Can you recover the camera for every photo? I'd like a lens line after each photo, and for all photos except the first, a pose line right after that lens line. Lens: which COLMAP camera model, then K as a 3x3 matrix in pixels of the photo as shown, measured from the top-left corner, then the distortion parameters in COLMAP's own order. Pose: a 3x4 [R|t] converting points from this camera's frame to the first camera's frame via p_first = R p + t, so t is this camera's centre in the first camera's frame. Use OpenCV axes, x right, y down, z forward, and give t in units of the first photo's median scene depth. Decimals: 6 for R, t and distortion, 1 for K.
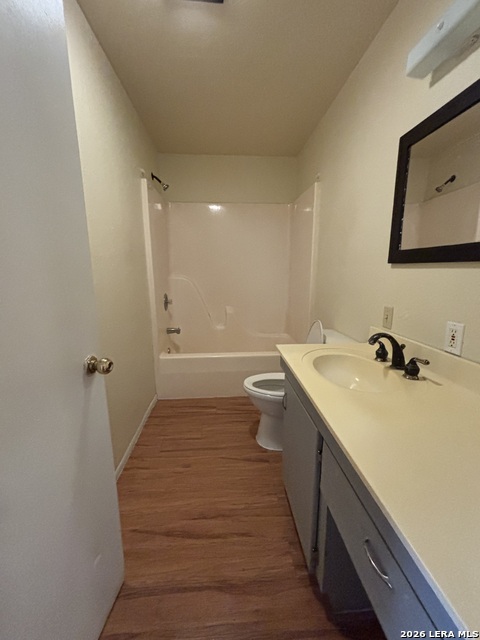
lens RADIAL K [[257.3, 0, 238.2], [0, 257.3, 318.0], [0, 0, 1]] dist [-0.000612, -0.000742]
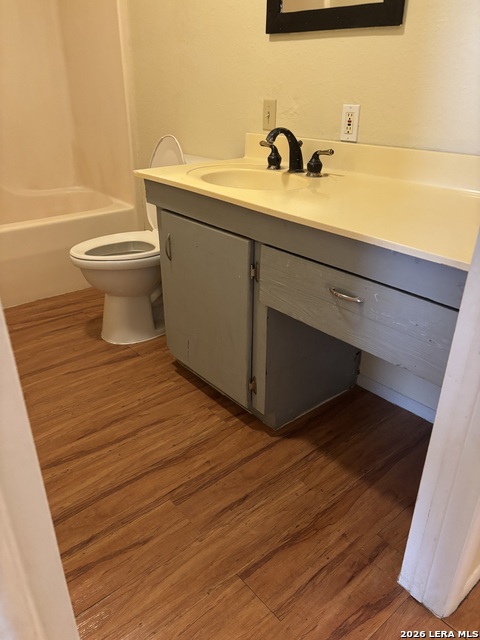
lens RADIAL K [[478.8, 0, 238.4], [0, 478.8, 320.0], [0, 0, 1]] dist [0.005774, -0.009695]
pose [[0.804885, -0.257551, 0.534628, -0.442348], [0.097476, 0.946053, 0.309001, 0.135355], [-0.585370, -0.196597, 0.786569, -0.191631]]
